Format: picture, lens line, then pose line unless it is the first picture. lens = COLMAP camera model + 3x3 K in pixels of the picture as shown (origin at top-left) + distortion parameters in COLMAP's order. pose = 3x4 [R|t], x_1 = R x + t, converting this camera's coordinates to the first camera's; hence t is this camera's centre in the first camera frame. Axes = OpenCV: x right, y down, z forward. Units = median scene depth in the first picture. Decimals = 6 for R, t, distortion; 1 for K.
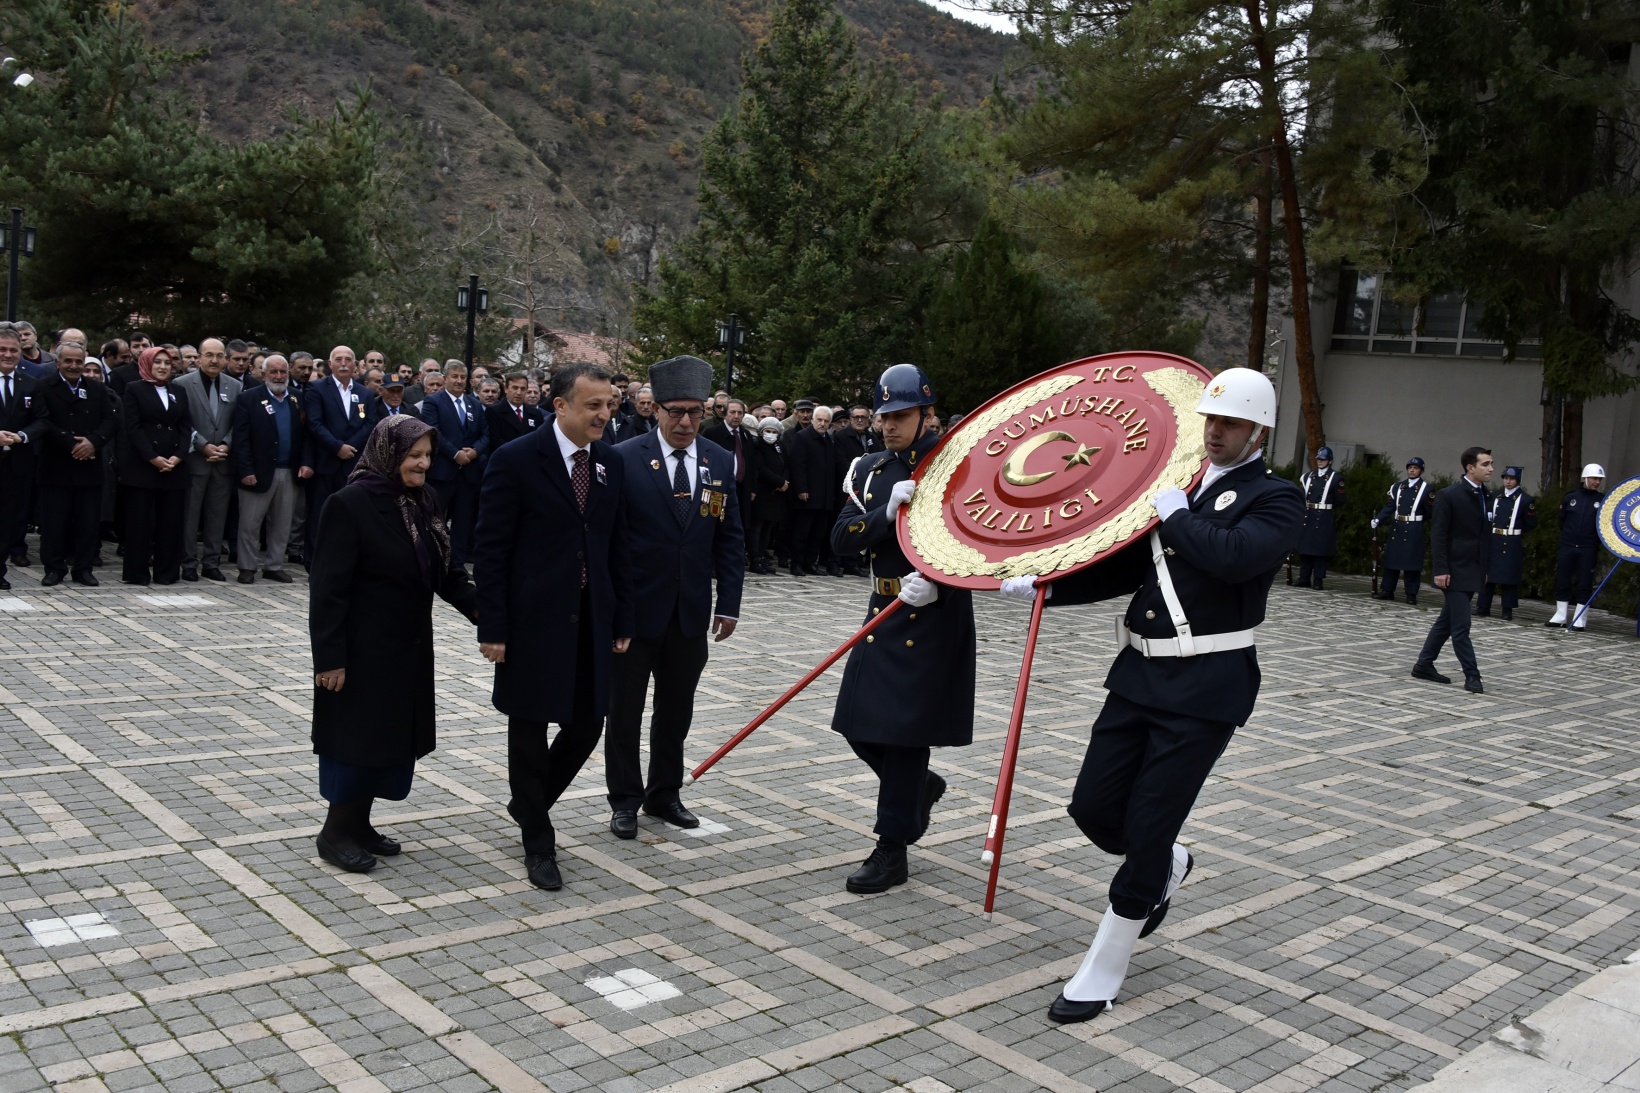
lens RADIAL K [[1443.9, 0, 817.2], [0, 1443.9, 549.5], [0, 0, 1]] dist [-0.038305, 0.006917]
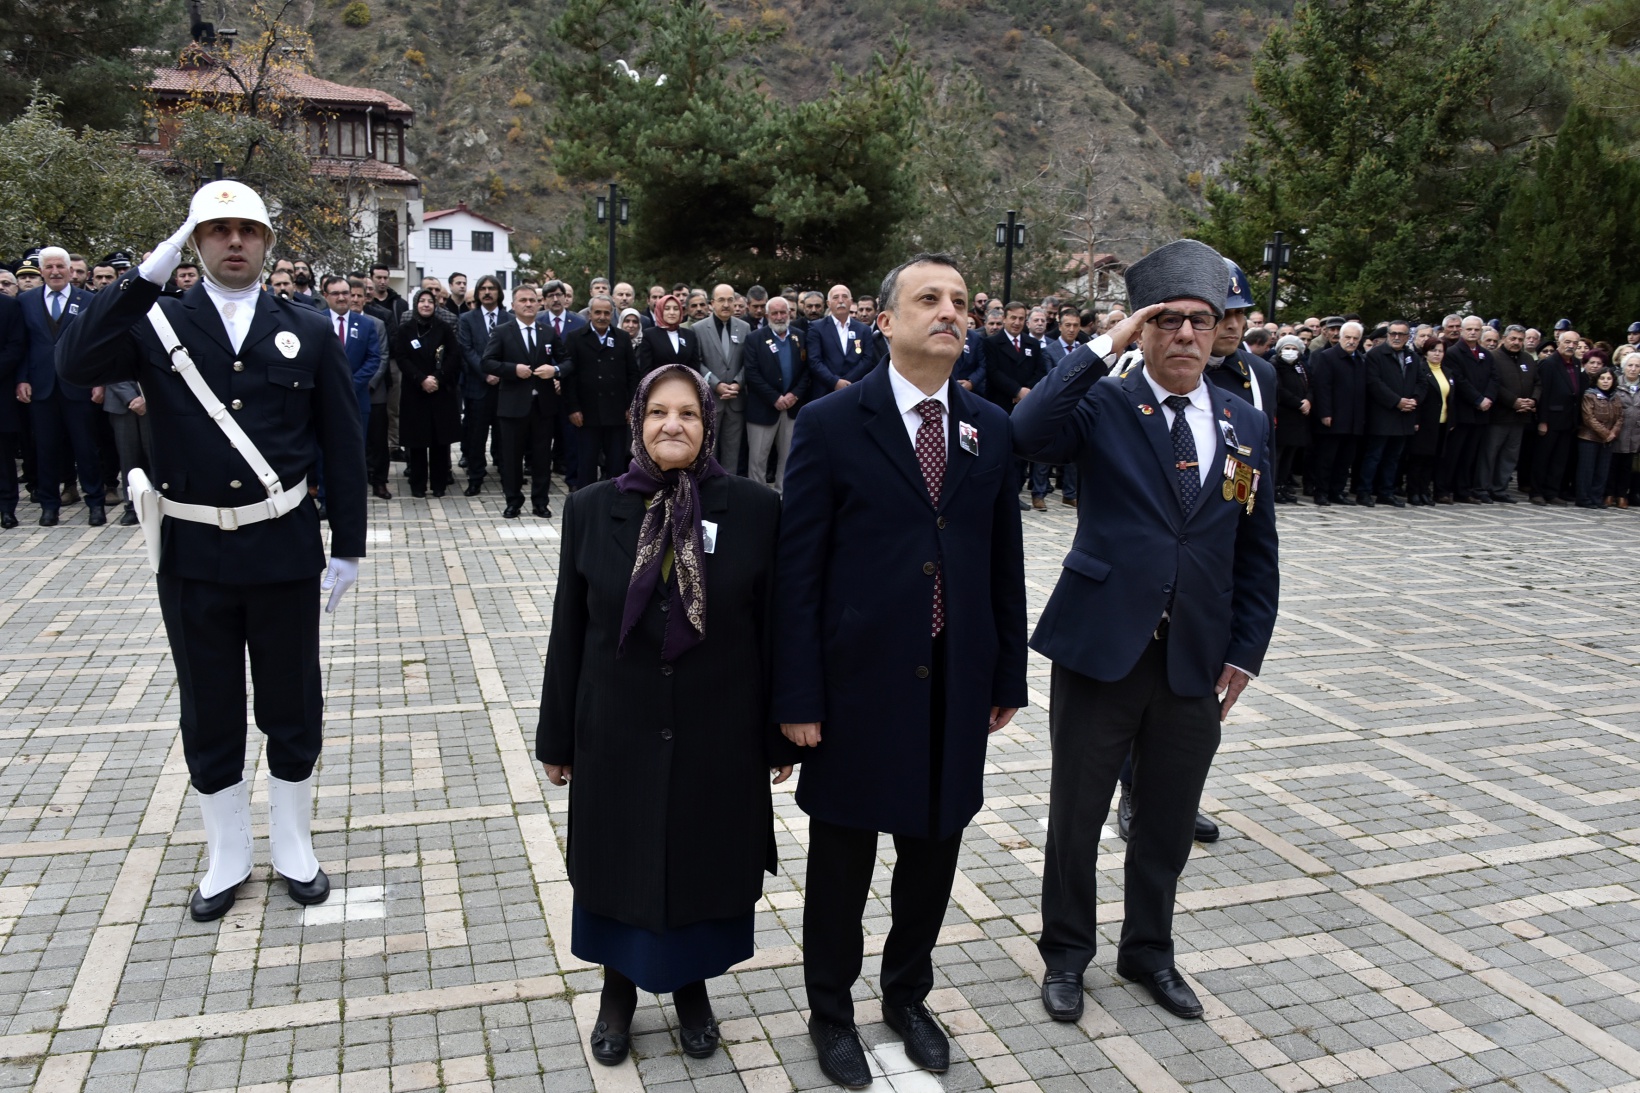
lens RADIAL K [[1292.7, 0, 812.2], [0, 1292.7, 555.5], [0, 0, 1]] dist [-0.037321, -0.006208]
pose [[0.909120, 0.025320, -0.415765, 0.029378], [0.003653, 0.997628, 0.068743, -0.006949], [0.416519, -0.064015, 0.906871, 0.087426]]
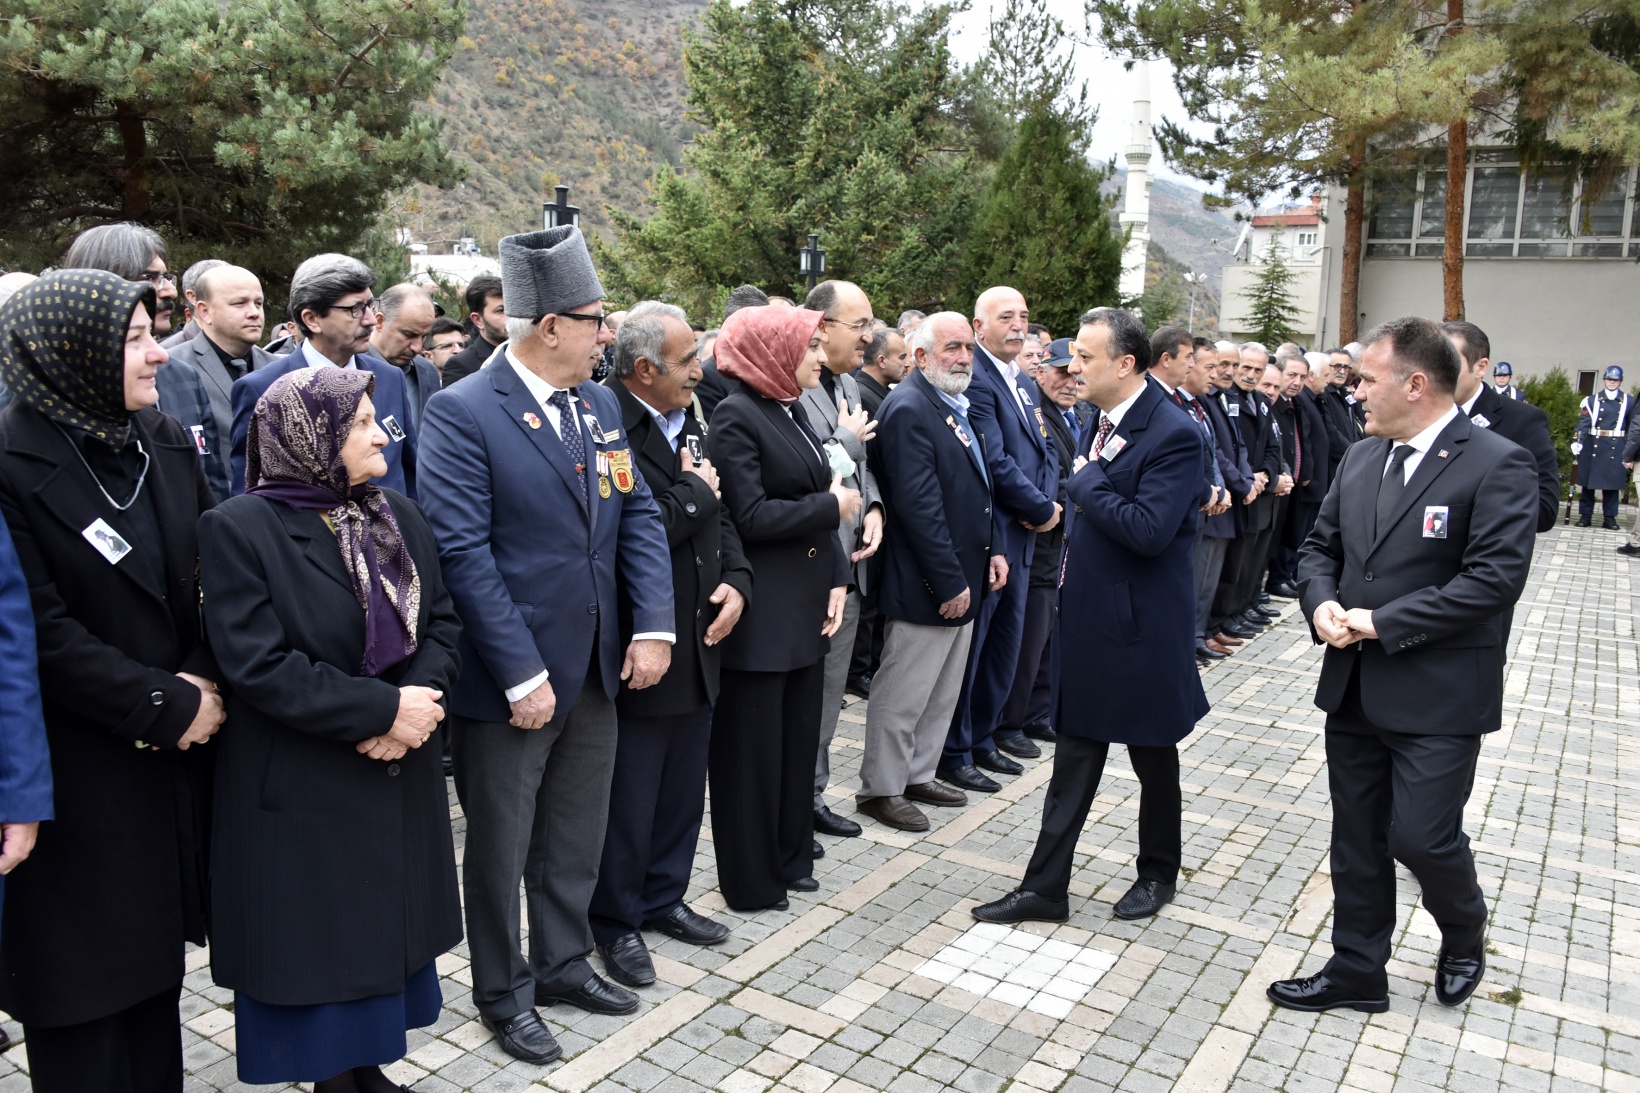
lens RADIAL K [[1304.4, 0, 820.0], [0, 1304.4, 546.5], [0, 0, 1]] dist [-0.050917, -0.003878]
pose [[0.964702, -0.093744, 0.246095, -0.337546], [0.077432, 0.994160, 0.075164, -0.062288], [-0.251704, -0.053455, 0.966327, 0.400605]]
